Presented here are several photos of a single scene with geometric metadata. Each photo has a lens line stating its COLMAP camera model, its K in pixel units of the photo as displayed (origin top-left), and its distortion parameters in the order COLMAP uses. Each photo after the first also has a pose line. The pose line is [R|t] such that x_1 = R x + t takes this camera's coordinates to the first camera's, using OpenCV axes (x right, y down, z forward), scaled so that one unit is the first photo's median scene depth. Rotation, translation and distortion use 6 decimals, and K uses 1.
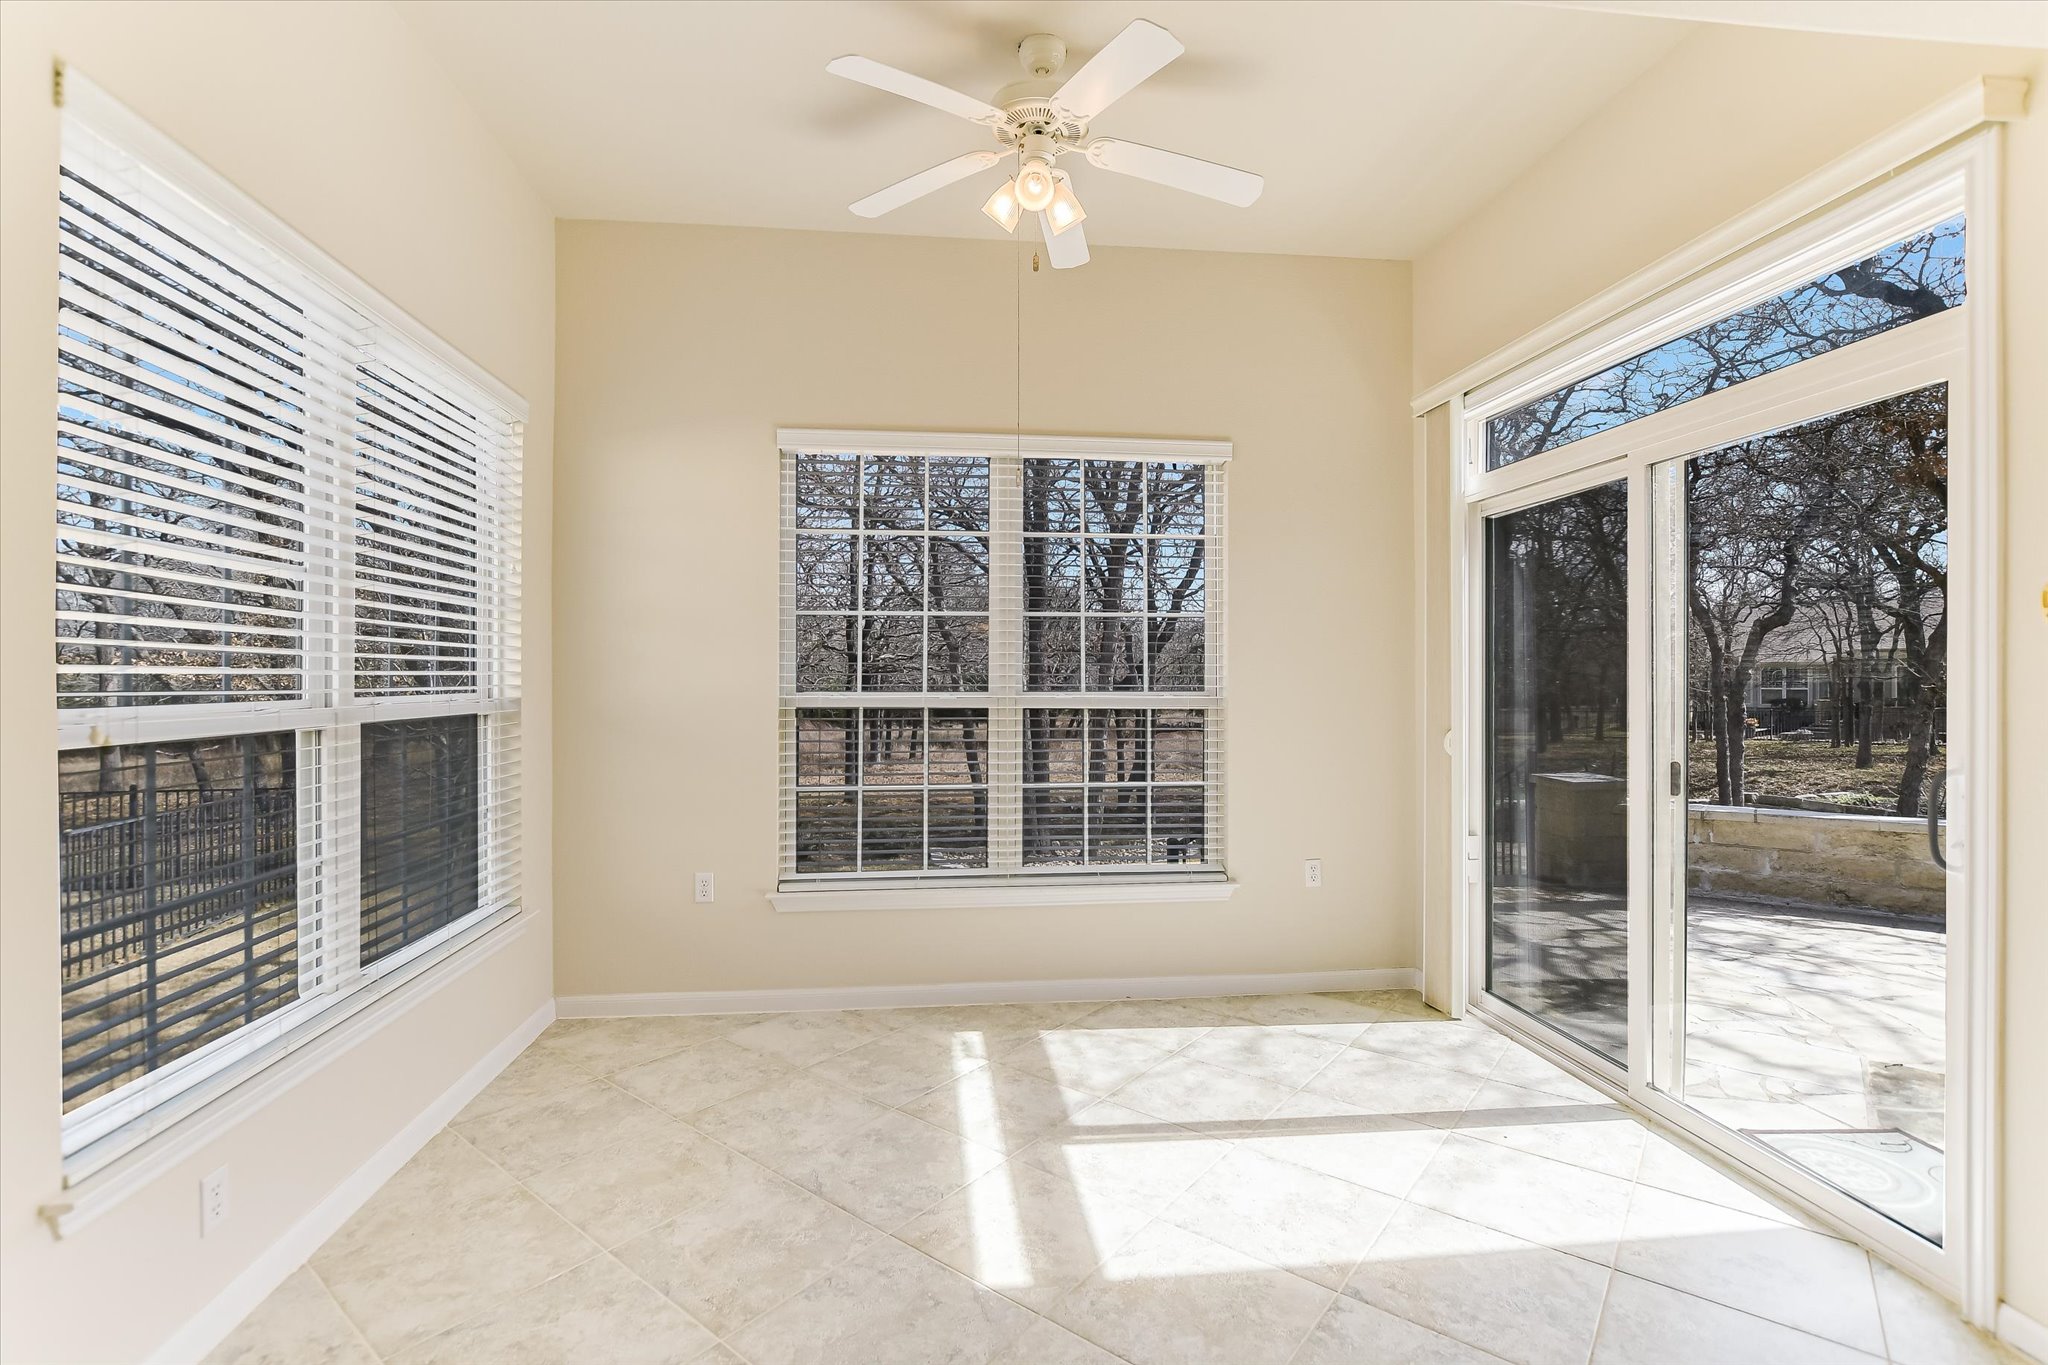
lens RADIAL K [[913.2, 0, 1003.0], [0, 913.2, 694.2], [0, 0, 1]] dist [-0.023992, 0.001070]
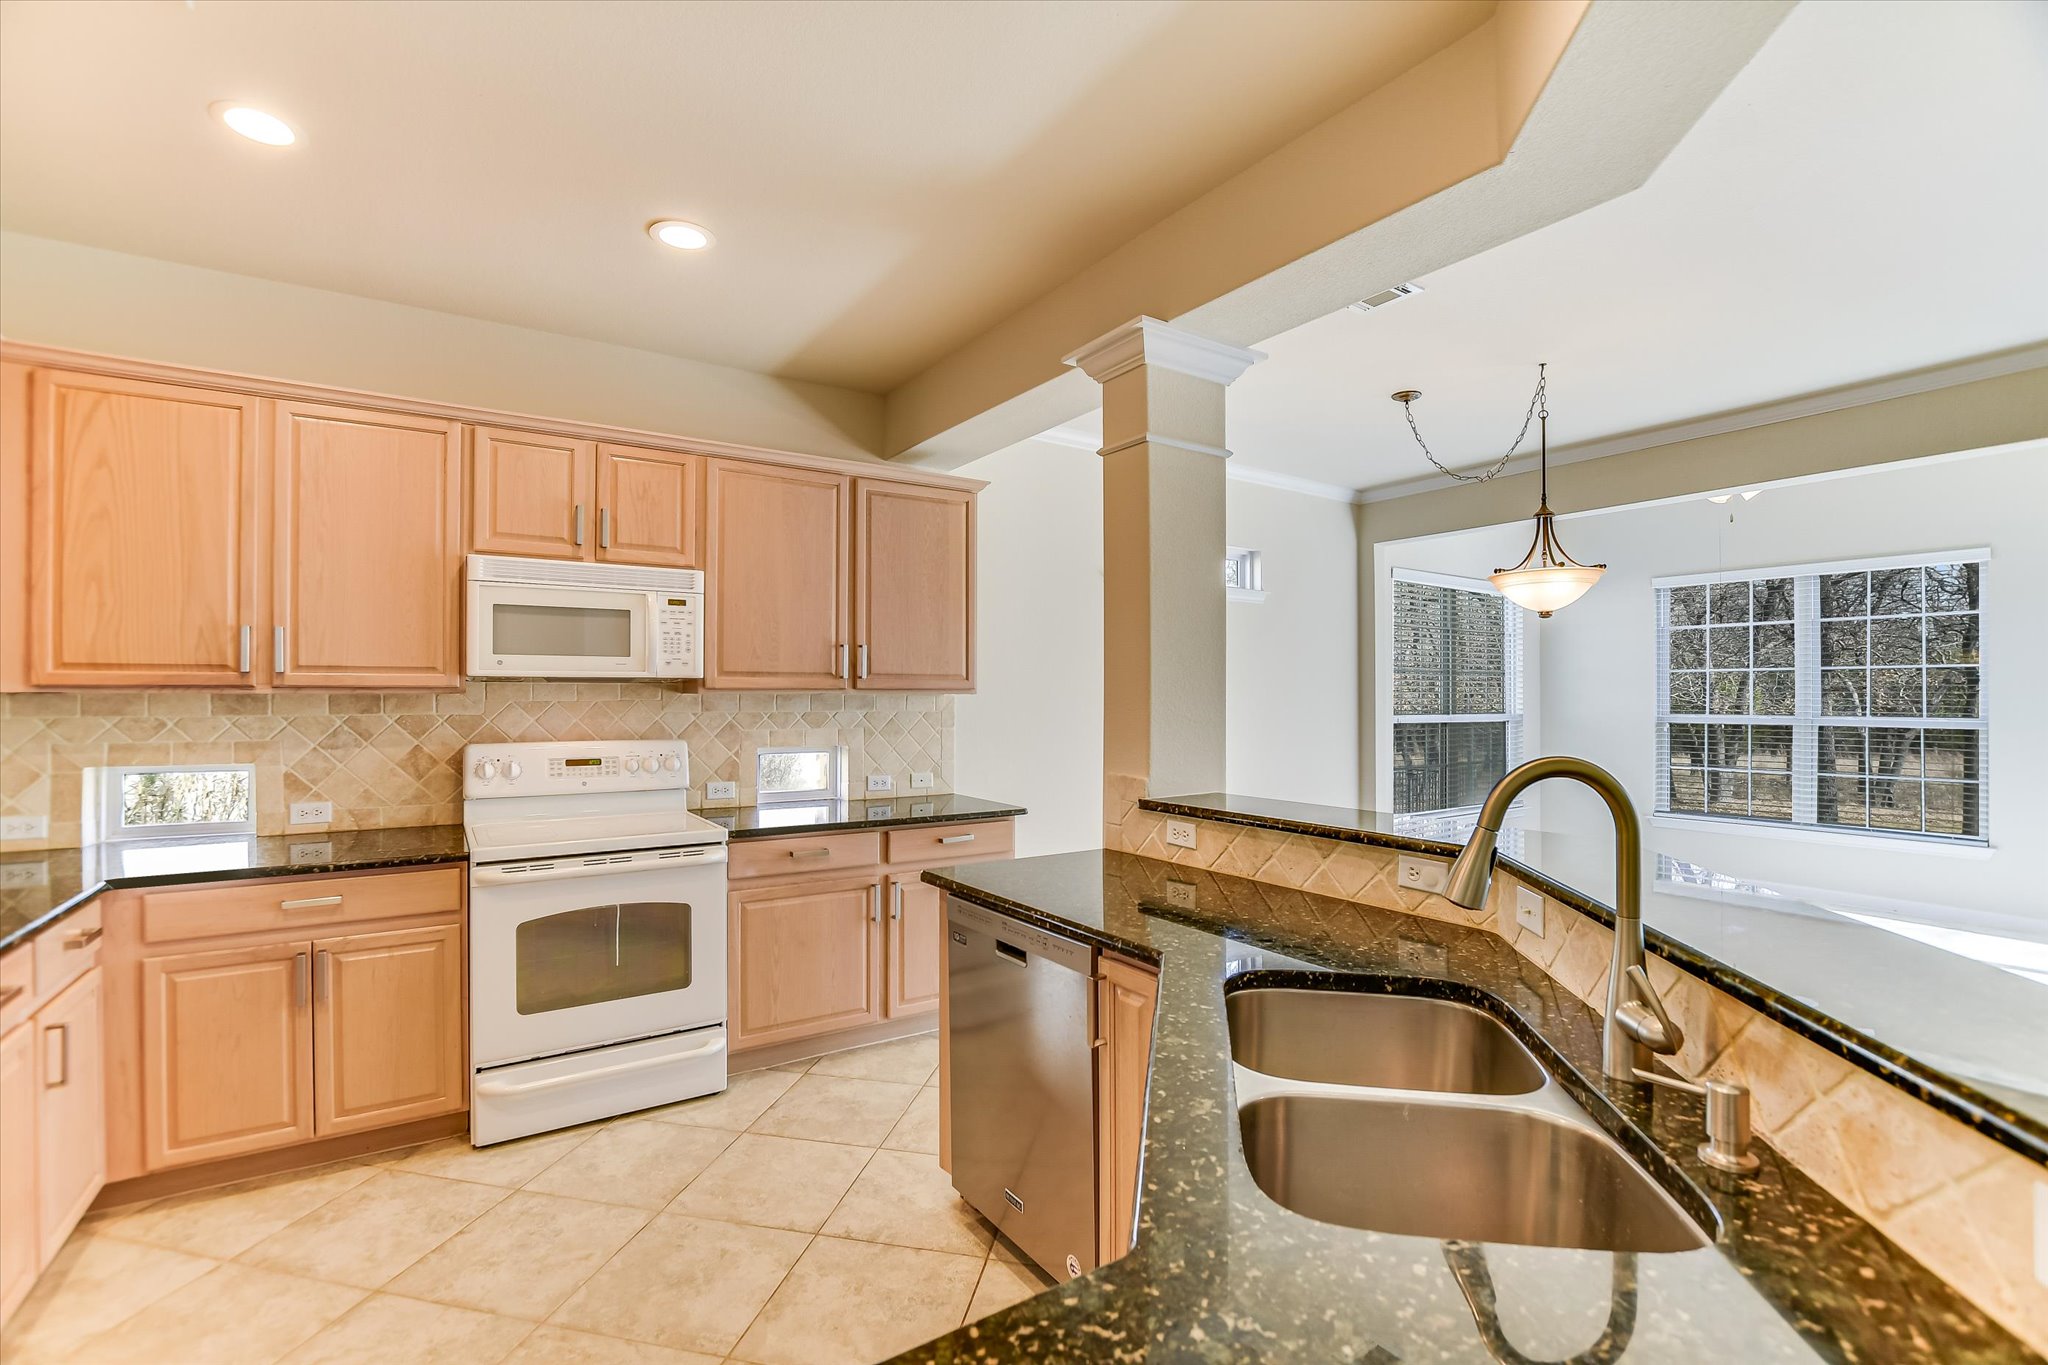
lens RADIAL K [[903.5, 0, 1010.8], [0, 903.5, 682.6], [0, 0, 1]] dist [-0.026873, -0.001157]
pose [[0.456879, -0.012184, -0.889445, 0.786616], [-0.013492, 0.999696, -0.020625, -0.010254], [0.889426, 0.021423, 0.456576, -1.051917]]
